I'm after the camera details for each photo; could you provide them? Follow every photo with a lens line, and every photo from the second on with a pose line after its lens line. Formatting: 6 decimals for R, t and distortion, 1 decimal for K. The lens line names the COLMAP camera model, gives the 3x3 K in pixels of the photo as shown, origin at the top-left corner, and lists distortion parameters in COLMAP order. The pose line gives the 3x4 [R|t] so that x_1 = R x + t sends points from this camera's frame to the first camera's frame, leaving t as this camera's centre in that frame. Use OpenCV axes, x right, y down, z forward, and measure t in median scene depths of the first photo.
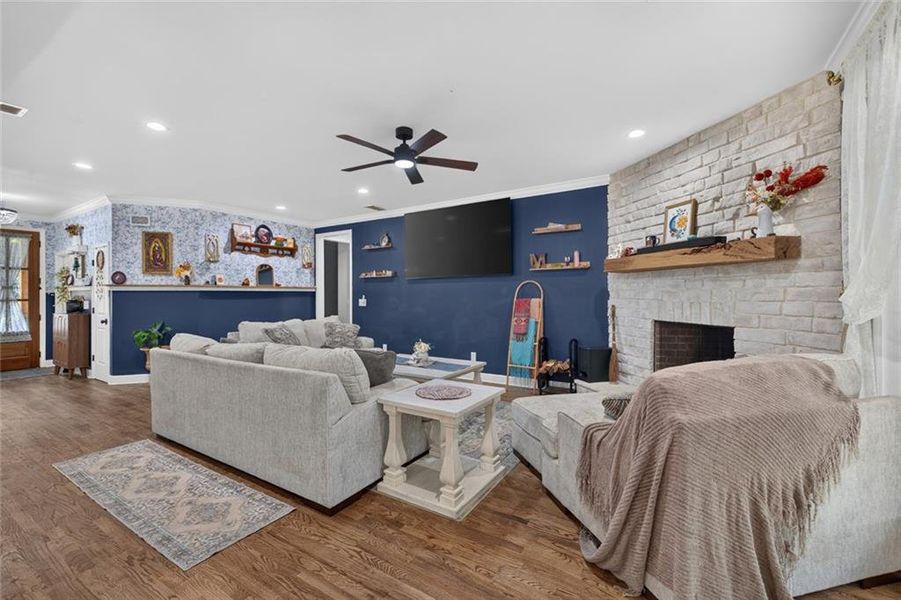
lens RADIAL K [[384.4, 0, 450.4], [0, 384.4, 294.9], [0, 0, 1]] dist [0.008721, -0.001903]
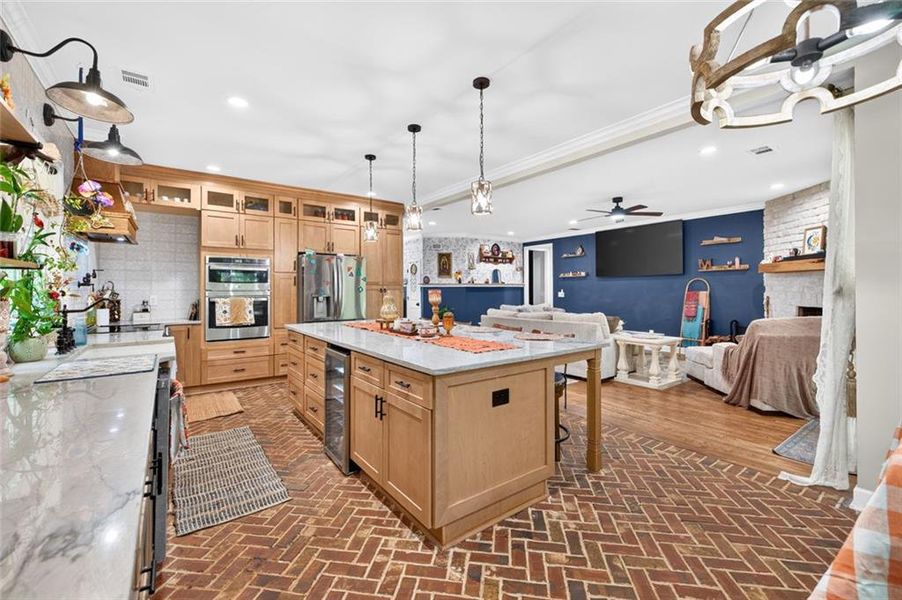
lens RADIAL K [[384.8, 0, 455.2], [0, 384.8, 290.5], [0, 0, 1]] dist [0.008721, -0.001903]
pose [[0.935016, -0.000021, -0.354604, -0.128567], [0.000673, 0.999998, 0.001713, 0.002767], [0.354604, -0.001840, 0.935015, -0.660418]]
